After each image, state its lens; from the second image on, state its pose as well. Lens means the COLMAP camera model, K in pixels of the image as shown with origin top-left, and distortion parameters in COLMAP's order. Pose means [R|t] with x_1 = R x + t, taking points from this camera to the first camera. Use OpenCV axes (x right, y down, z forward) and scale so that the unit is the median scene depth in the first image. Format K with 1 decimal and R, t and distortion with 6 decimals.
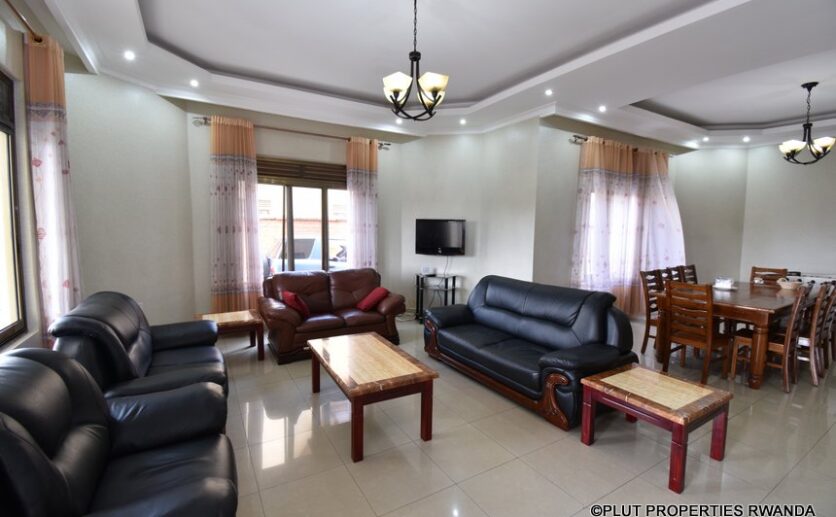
lens RADIAL K [[375.4, 0, 418.0], [0, 375.4, 258.5], [0, 0, 1]] dist [0.029658, -0.032056]
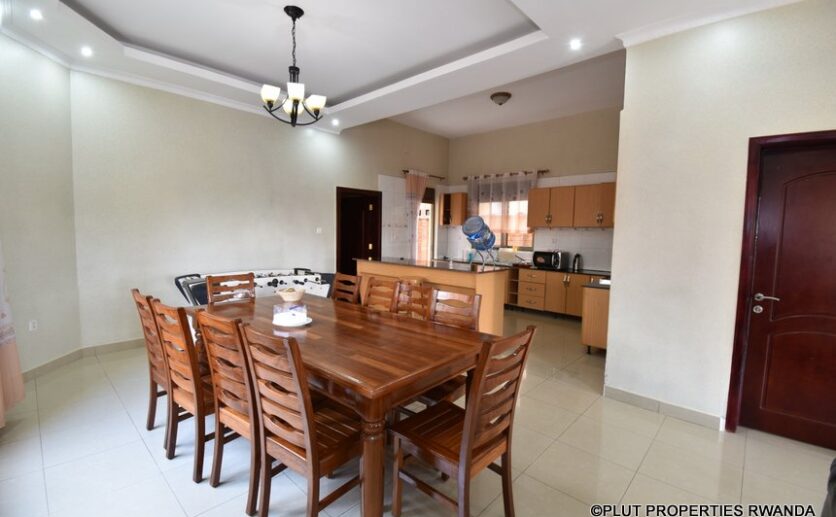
lens RADIAL K [[375.4, 0, 418.0], [0, 375.4, 258.5], [0, 0, 1]] dist [0.029658, -0.032056]
pose [[-0.296245, -0.088144, 0.951036, 0.279743], [0.053674, 0.992623, 0.108717, -0.072800], [-0.953603, 0.083253, -0.289329, 1.121500]]
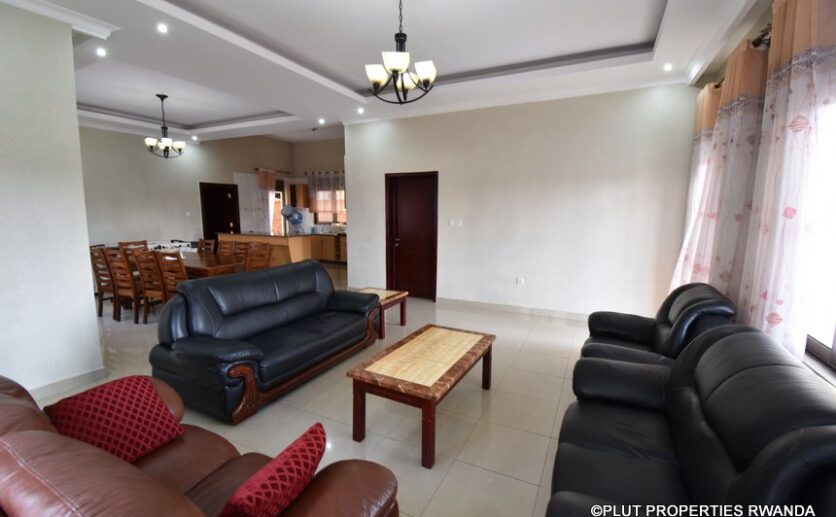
lens RADIAL K [[375.4, 0, 418.0], [0, 375.4, 258.5], [0, 0, 1]] dist [0.029658, -0.032056]
pose [[-0.547279, -0.122606, 0.827921, -0.664609], [0.057779, 0.981317, 0.183516, -0.110358], [-0.834954, 0.148271, -0.529970, 1.137846]]
